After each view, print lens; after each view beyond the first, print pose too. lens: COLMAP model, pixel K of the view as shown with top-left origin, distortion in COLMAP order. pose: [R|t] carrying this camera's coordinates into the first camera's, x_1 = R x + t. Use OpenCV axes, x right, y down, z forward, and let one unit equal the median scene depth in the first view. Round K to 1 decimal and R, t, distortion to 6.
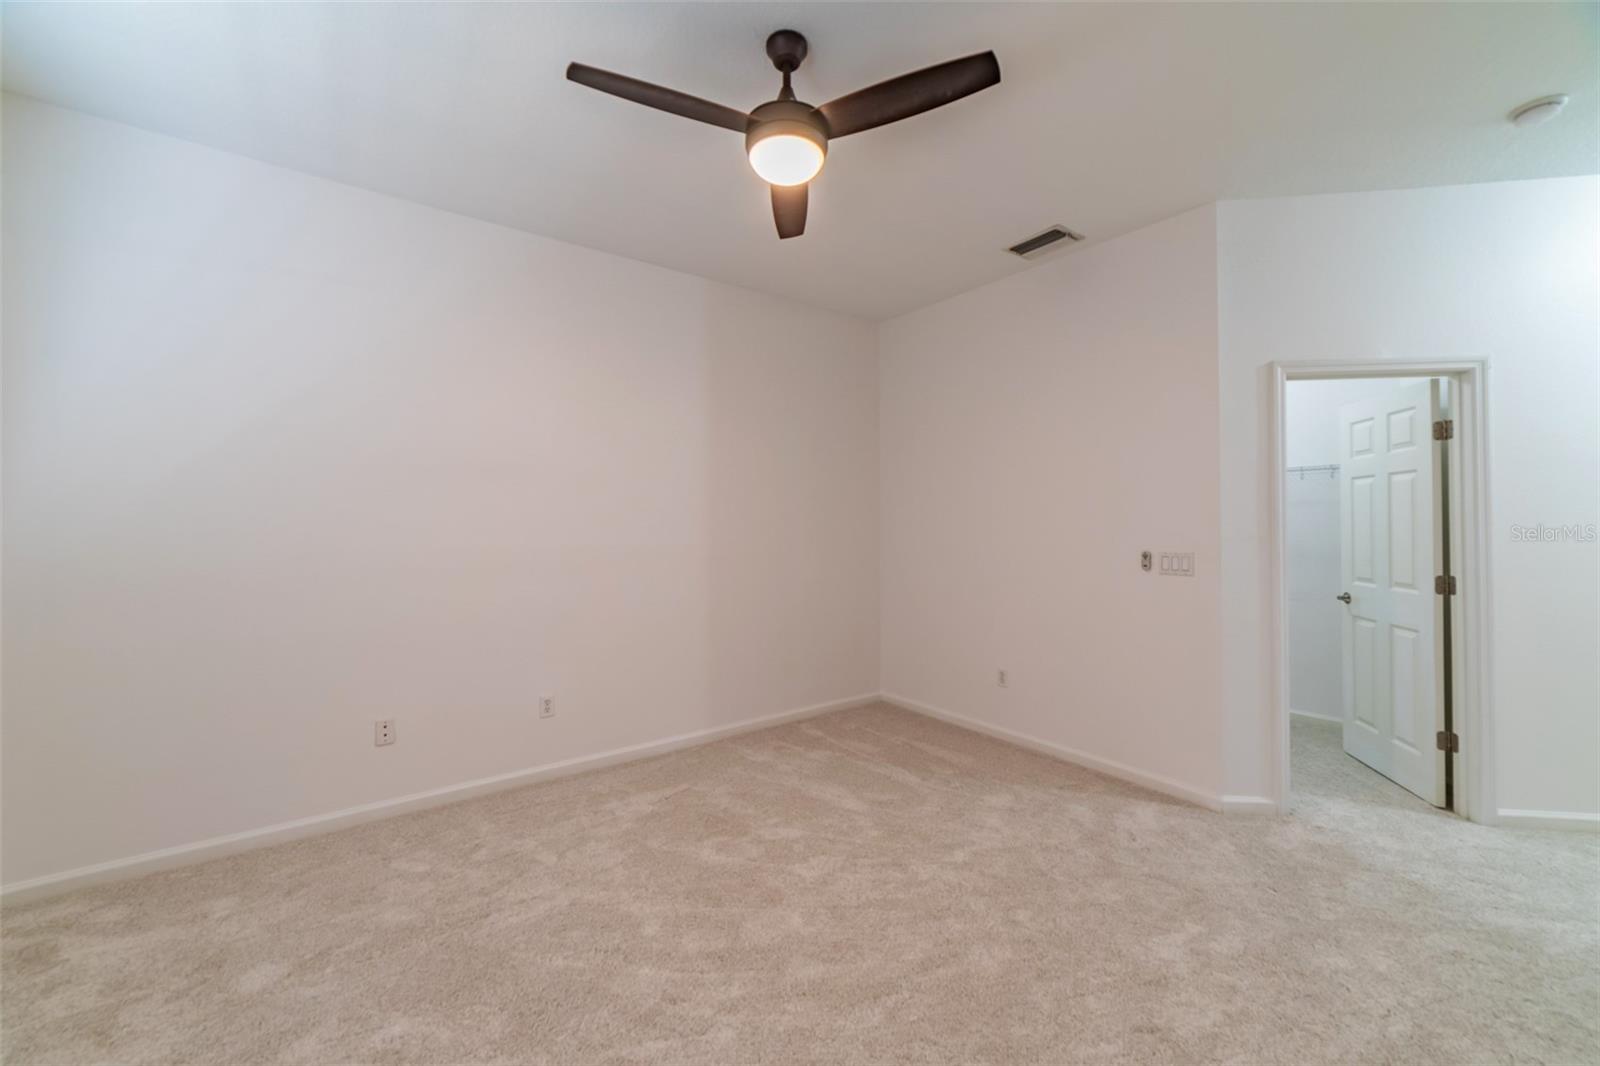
lens RADIAL K [[621.8, 0, 797.4], [0, 621.8, 525.9], [0, 0, 1]] dist [-0.012646, 0.007063]
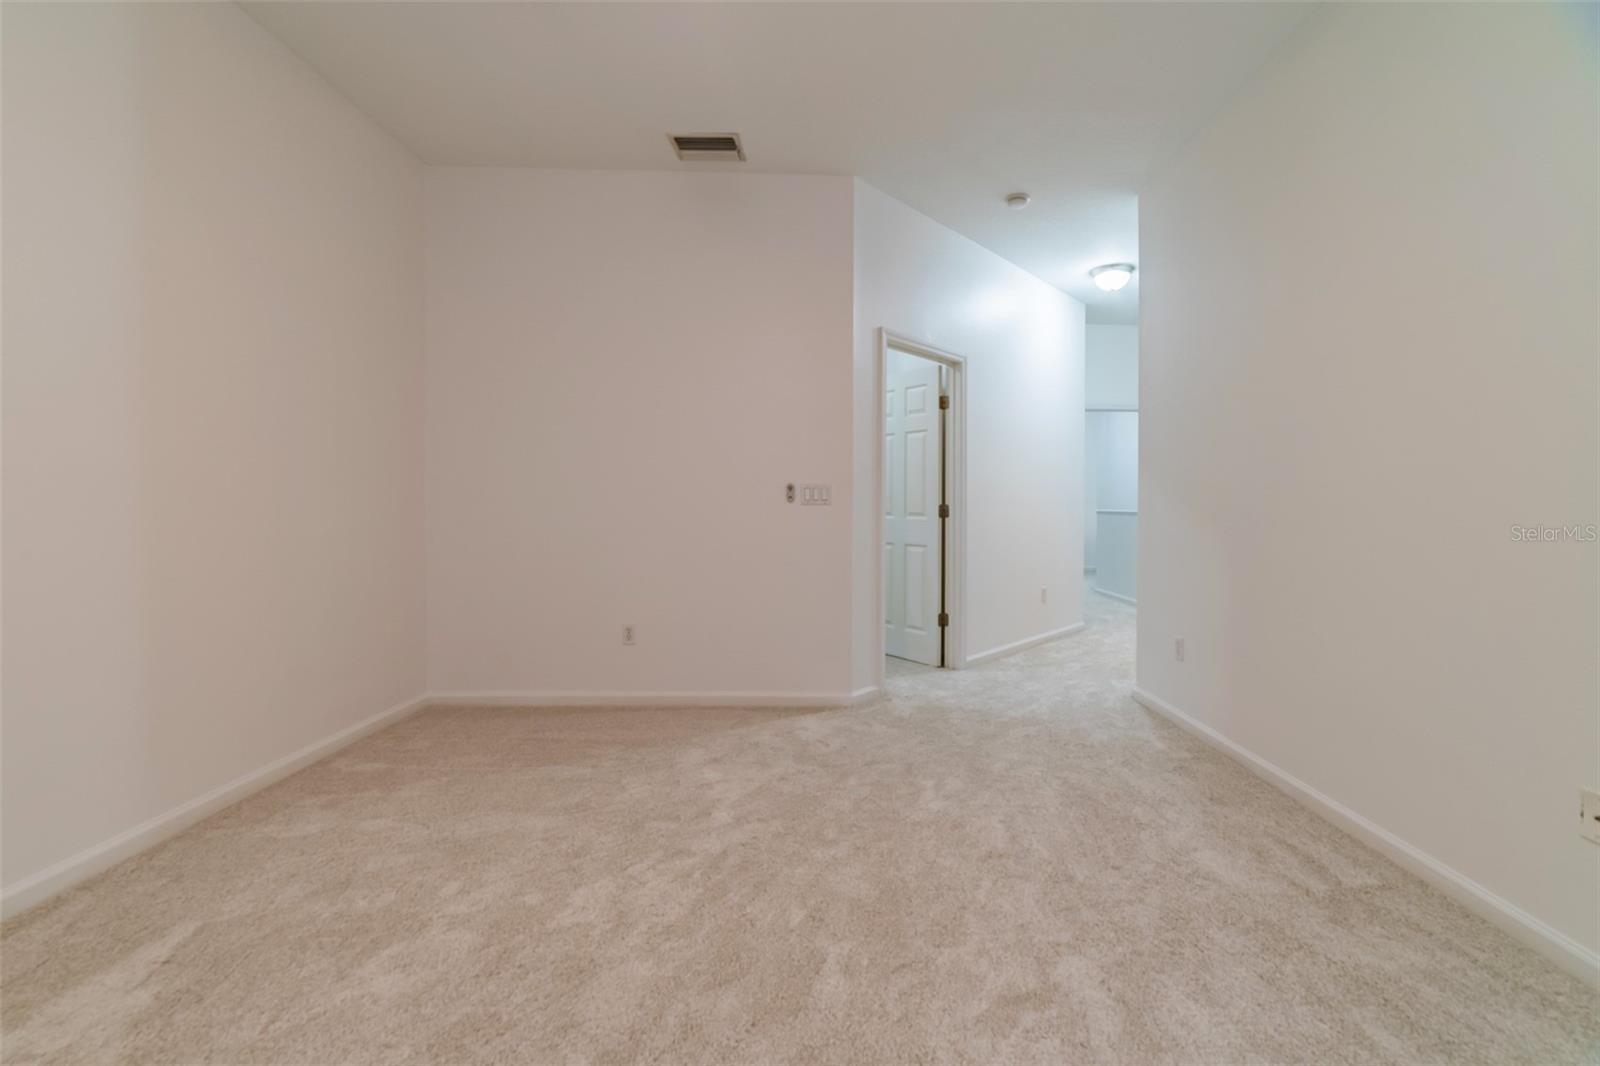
lens RADIAL K [[692.0, 0, 801.7], [0, 692.0, 528.4], [0, 0, 1]] dist [-0.012146, 0.011617]
pose [[0.562781, -0.007356, 0.826573, -0.446588], [-0.006626, 0.999888, 0.013409, 0.112794], [-0.826579, -0.013023, 0.562670, 0.356267]]
